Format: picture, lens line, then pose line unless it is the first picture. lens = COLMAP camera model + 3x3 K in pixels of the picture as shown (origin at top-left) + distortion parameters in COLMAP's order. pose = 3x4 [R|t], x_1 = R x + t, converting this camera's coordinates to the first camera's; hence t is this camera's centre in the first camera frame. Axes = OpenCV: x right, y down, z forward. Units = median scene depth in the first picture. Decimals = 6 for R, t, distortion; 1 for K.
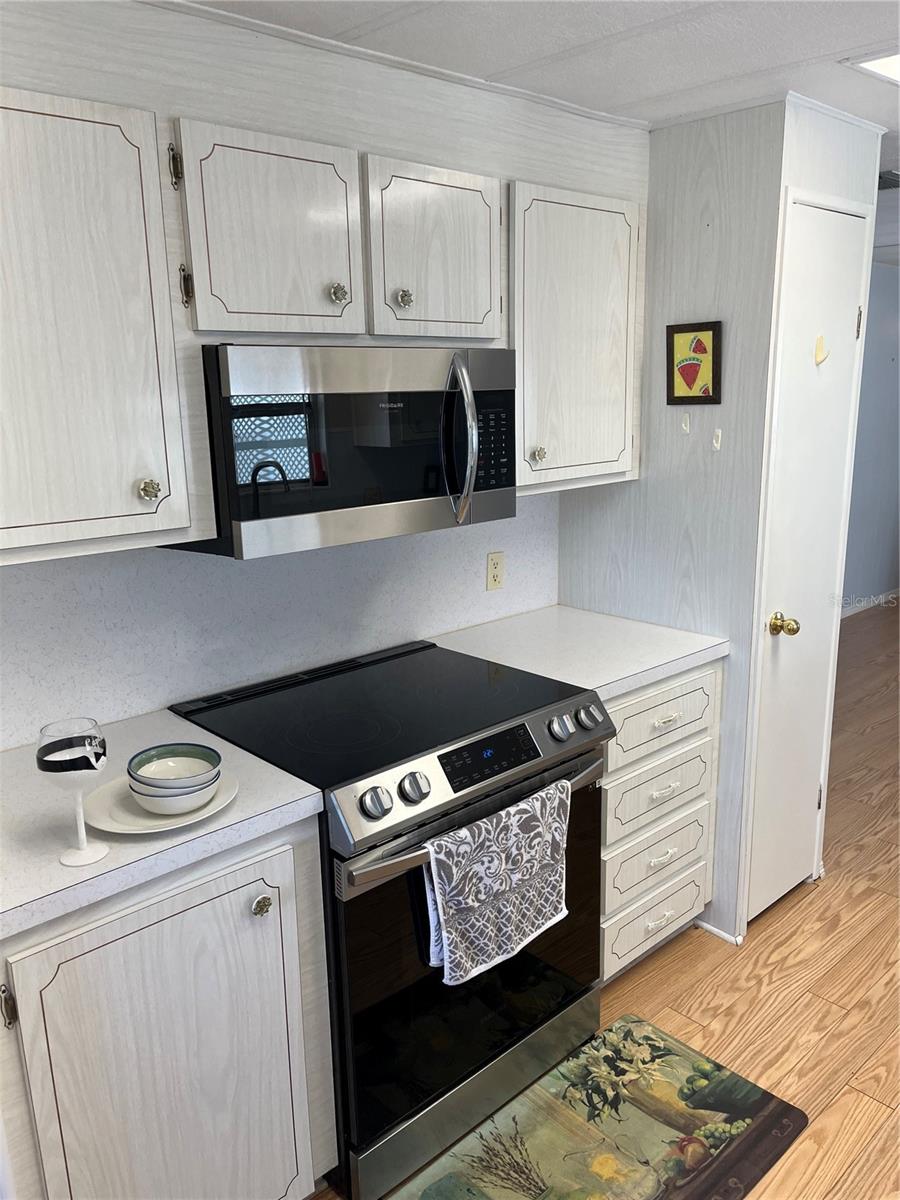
lens RADIAL K [[911.2, 0, 444.7], [0, 911.2, 605.0], [0, 0, 1]] dist [0.073059, -0.098479]
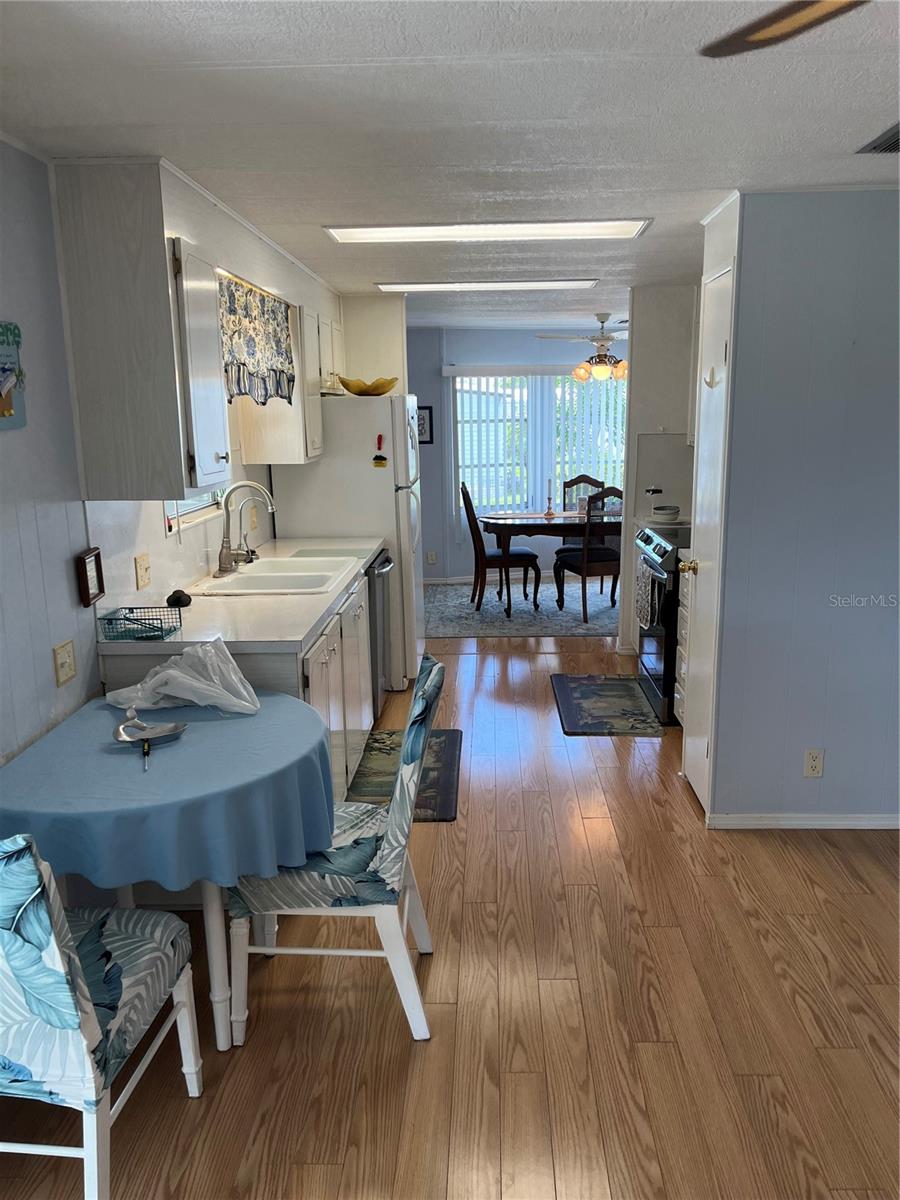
lens RADIAL K [[911.2, 0, 457.3], [0, 911.2, 601.0], [0, 0, 1]] dist [0.073059, -0.098479]
pose [[-0.701415, 0.177570, -0.690279, 1.998204], [-0.140157, 0.915198, 0.377847, -0.518791], [0.698837, 0.361775, -0.617046, 2.018894]]
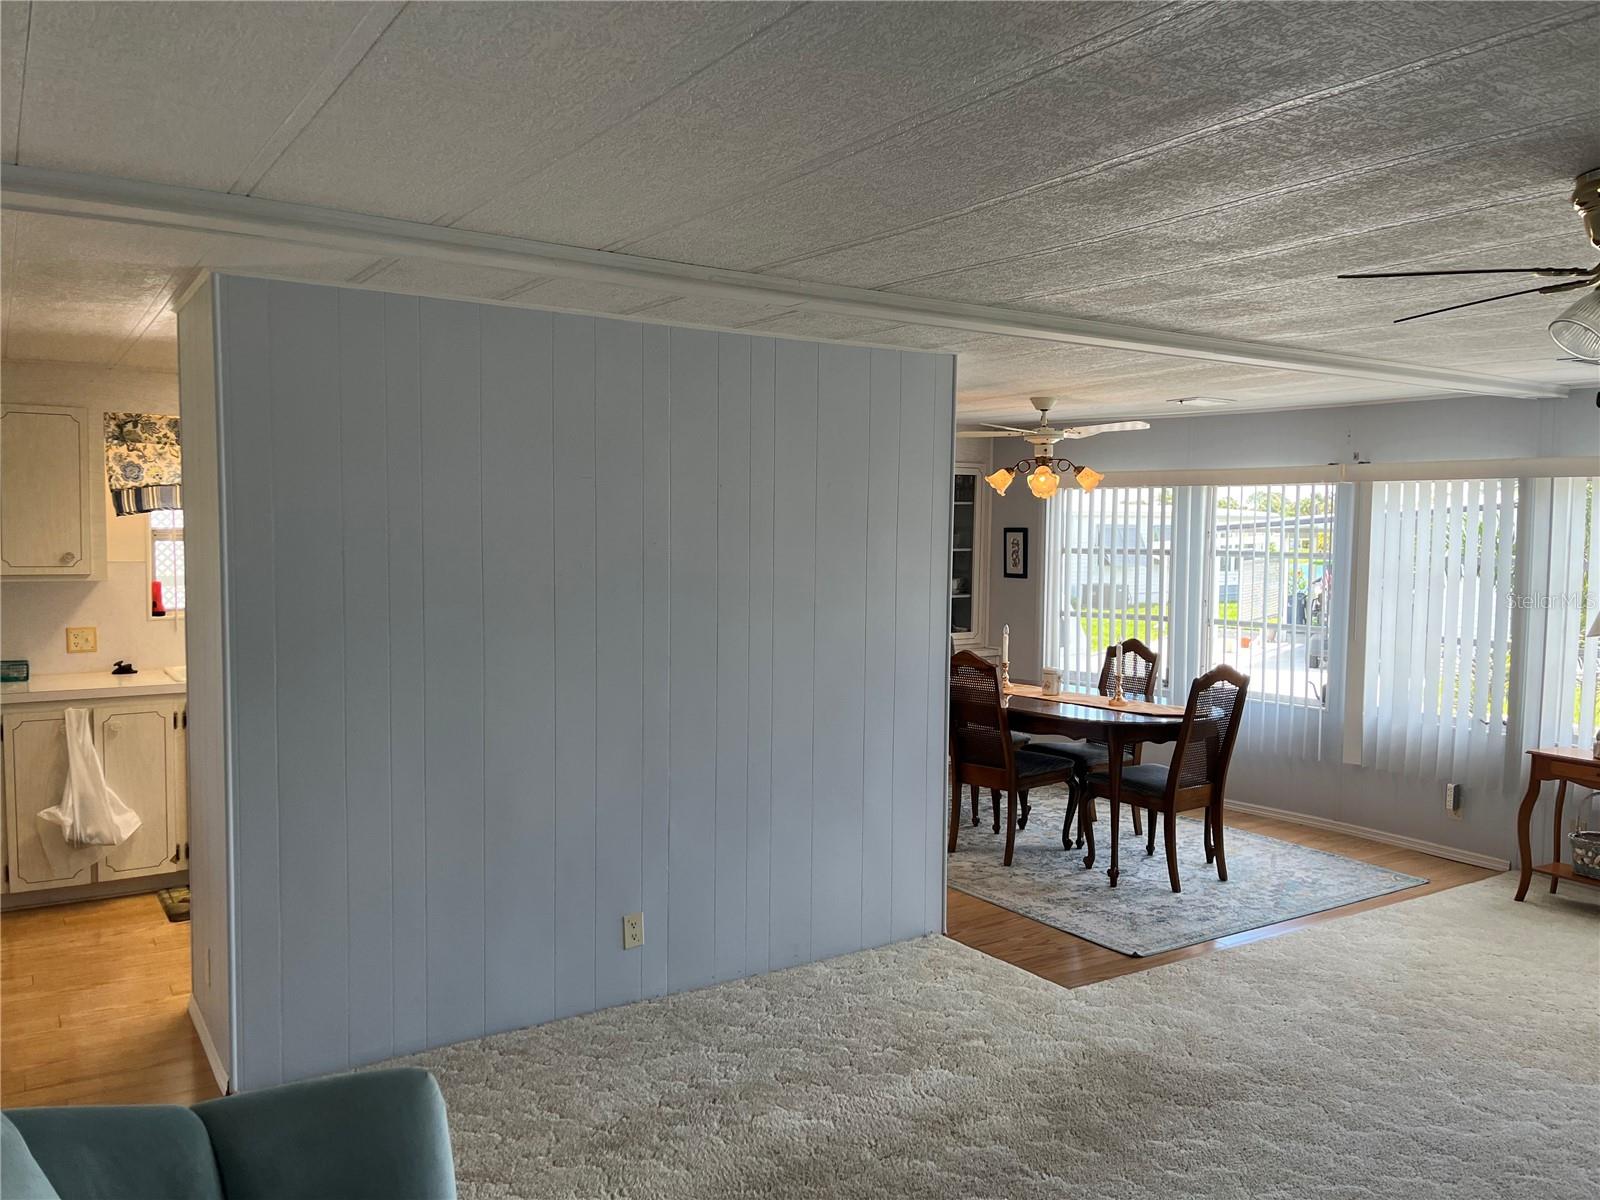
lens RADIAL K [[1215.0, 0, 790.8], [0, 1215.0, 604.4], [0, 0, 1]] dist [0.073059, -0.098479]
pose [[-0.986176, -0.002986, 0.165671, -0.658755], [0.046896, 0.953929, 0.296344, -0.711046], [-0.158924, 0.300016, -0.940603, 2.950689]]
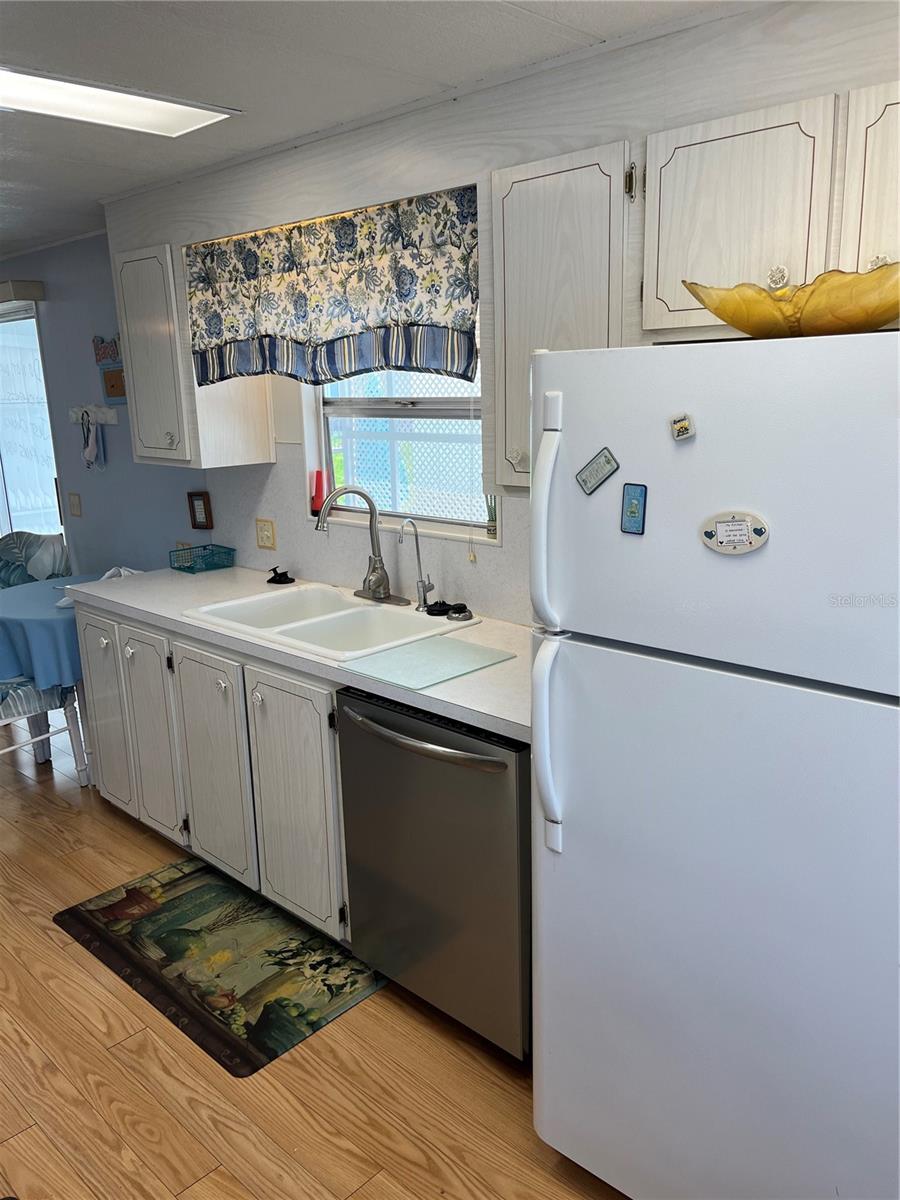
lens RADIAL K [[911.2, 0, 455.7], [0, 911.2, 594.6], [0, 0, 1]] dist [0.073059, -0.098479]
pose [[-0.071656, -0.210064, 0.975058, -0.396569], [0.263320, 0.938906, 0.221627, -0.094374], [-0.962044, 0.272633, -0.011964, 0.411400]]
